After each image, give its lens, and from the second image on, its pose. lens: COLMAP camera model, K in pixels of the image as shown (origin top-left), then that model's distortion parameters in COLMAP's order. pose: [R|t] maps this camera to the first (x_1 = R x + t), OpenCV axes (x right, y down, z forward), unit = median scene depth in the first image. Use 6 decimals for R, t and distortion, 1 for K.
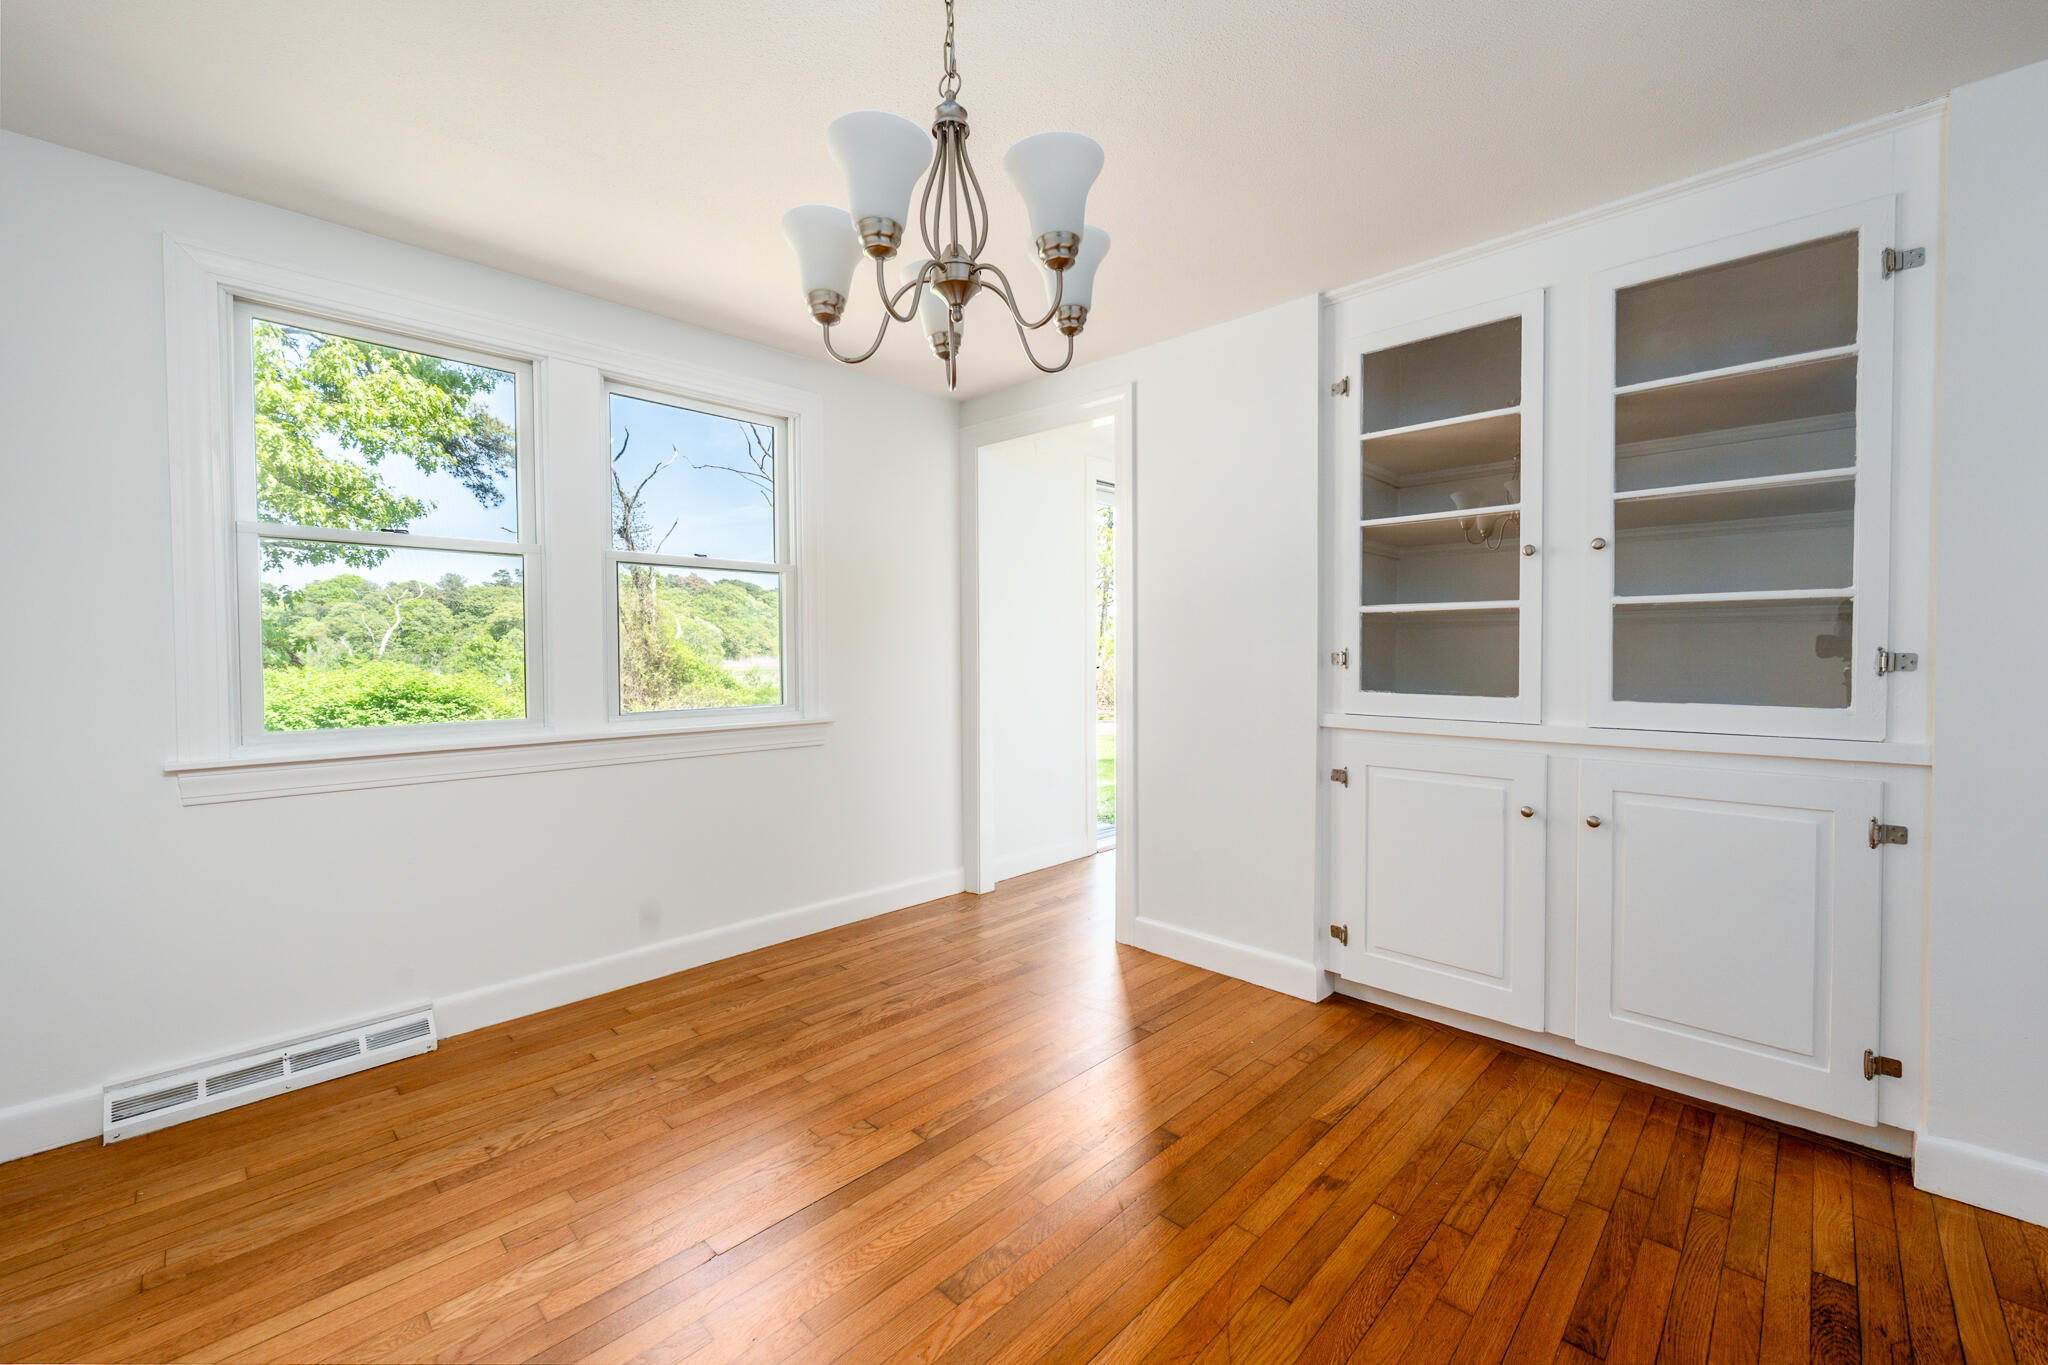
lens RADIAL K [[834.8, 0, 1023.2], [0, 834.8, 670.5], [0, 0, 1]] dist [-0.000959, 0.000063]
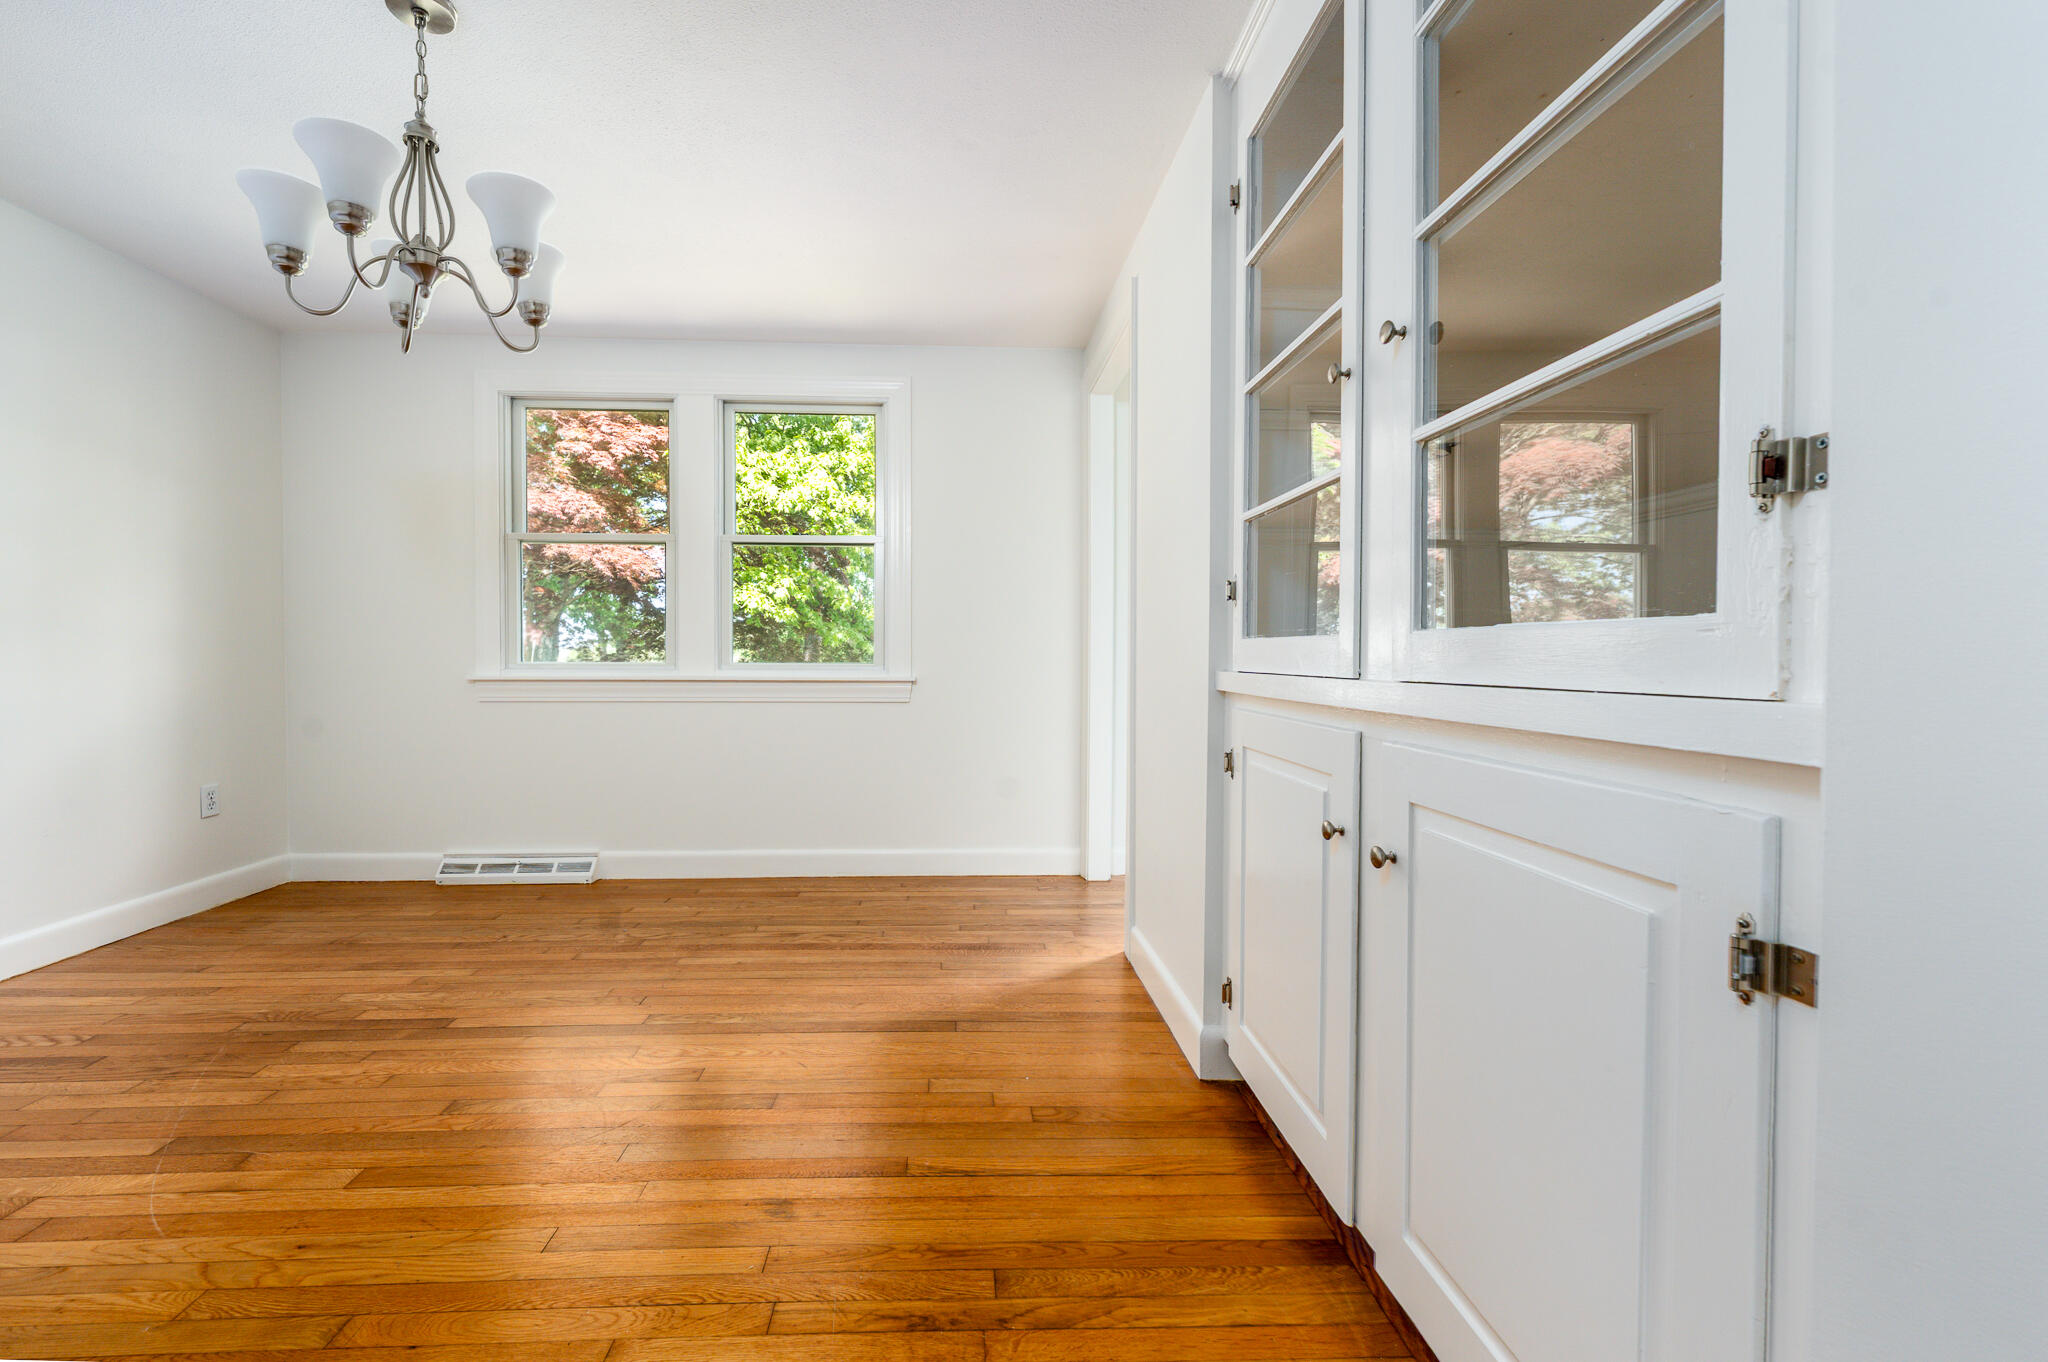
lens RADIAL K [[834.4, 0, 982.6], [0, 834.4, 671.6], [0, 0, 1]] dist [0.000178, 0.000312]
pose [[0.725754, 0.018964, -0.687693, 0.842329], [-0.023714, 0.999716, 0.002542, 0.065189], [0.687545, 0.014463, 0.725997, 0.425043]]
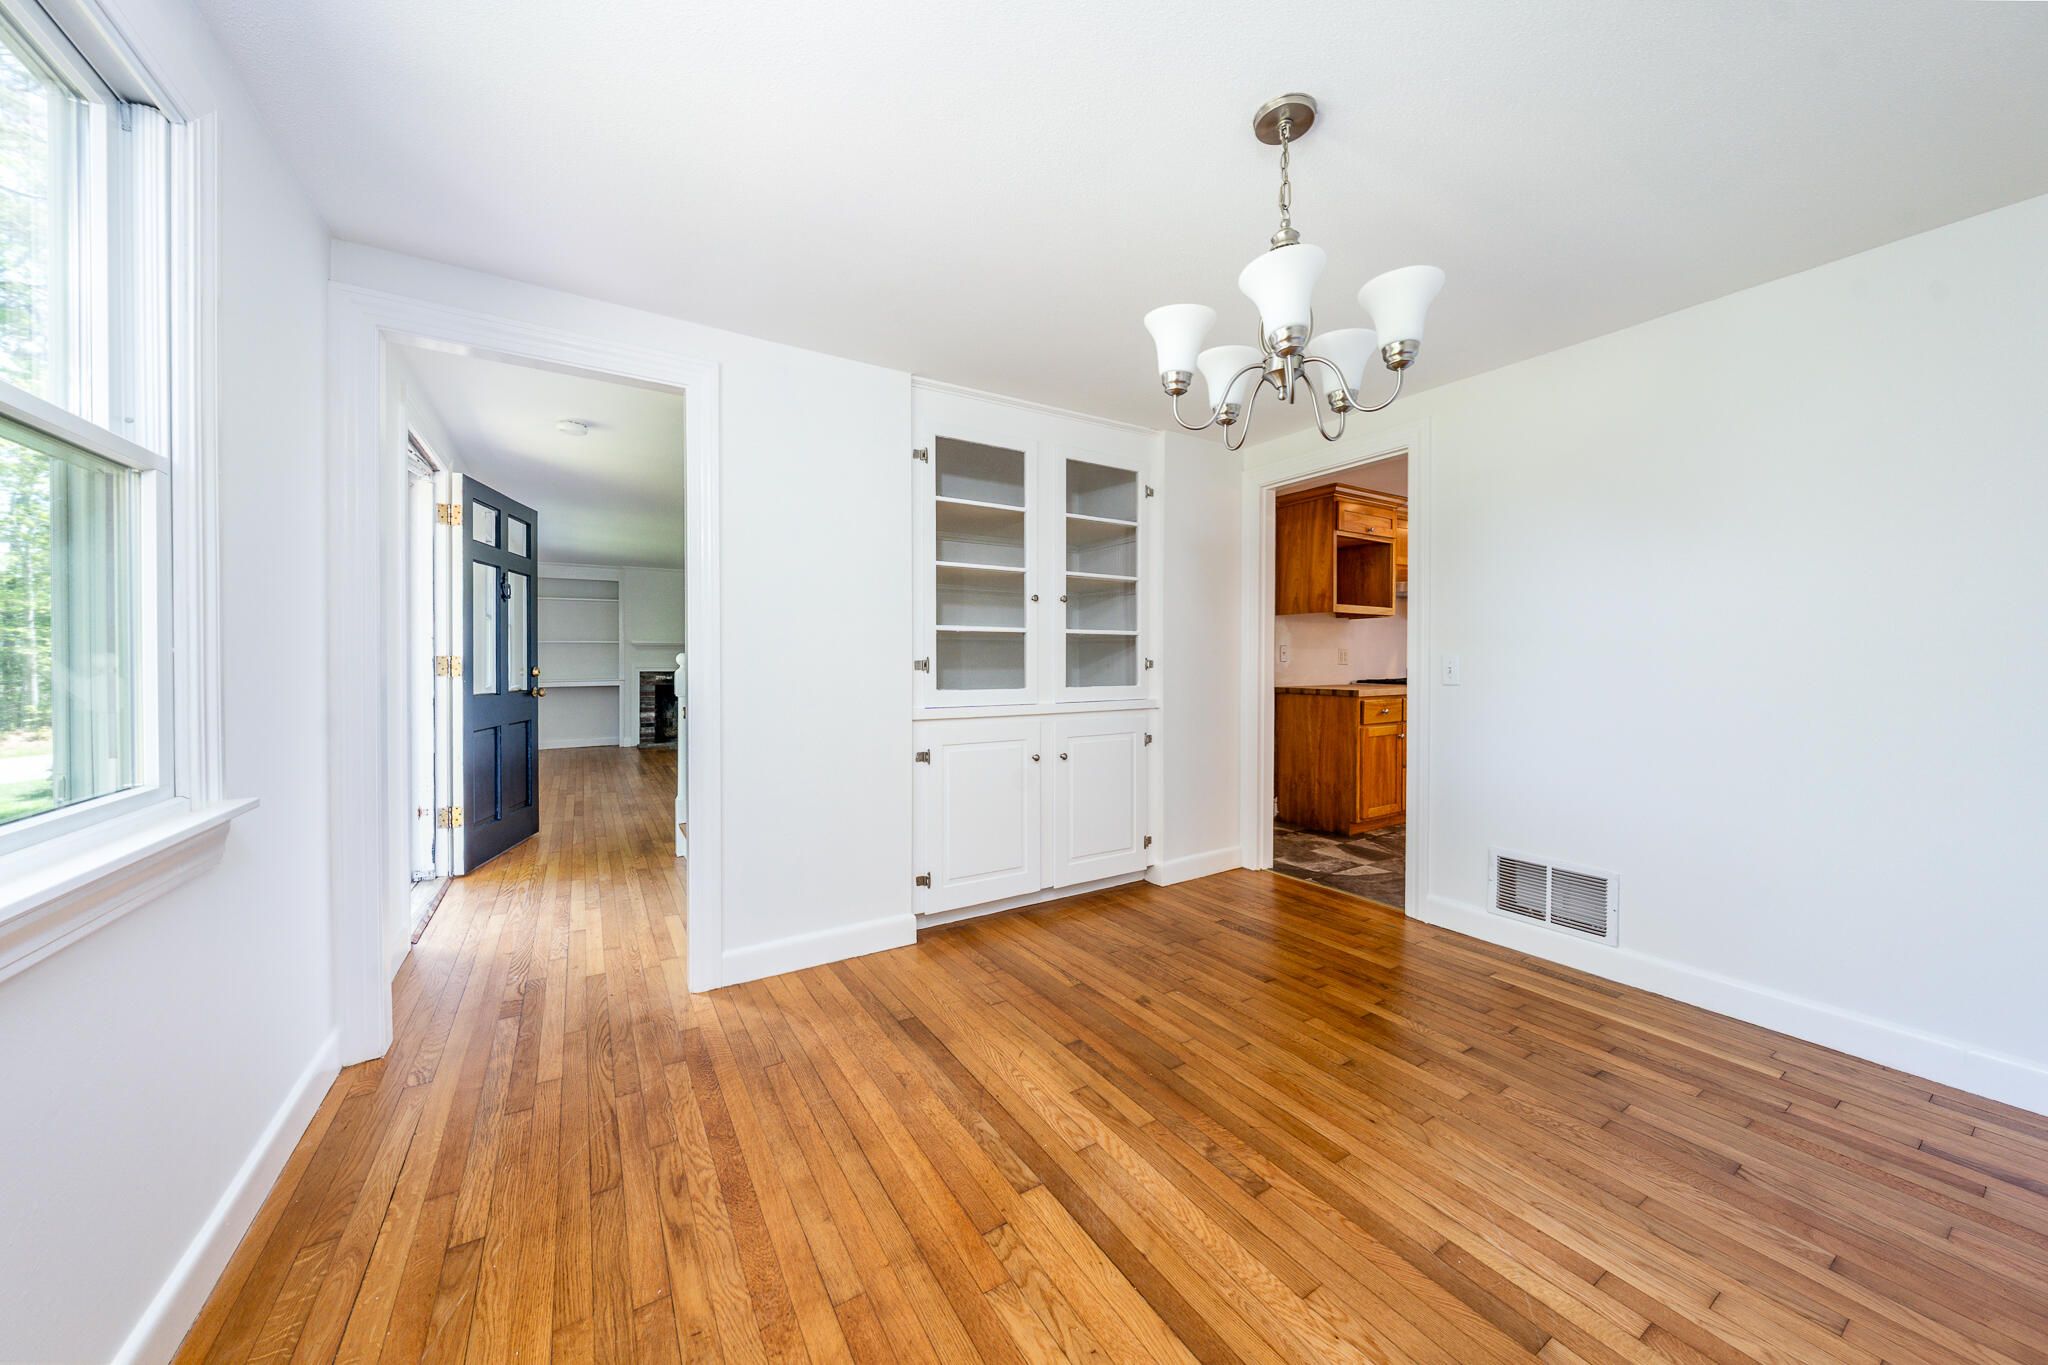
lens RADIAL K [[709.0, 0, 1027.8], [0, 709.0, 663.0], [0, 0, 1]] dist [-0.001493, 0.000047]
pose [[0.228556, -0.002688, 0.973527, -0.764071], [0.022861, 0.999735, -0.002607, -0.012814], [-0.973262, 0.022852, 0.228557, 0.708873]]
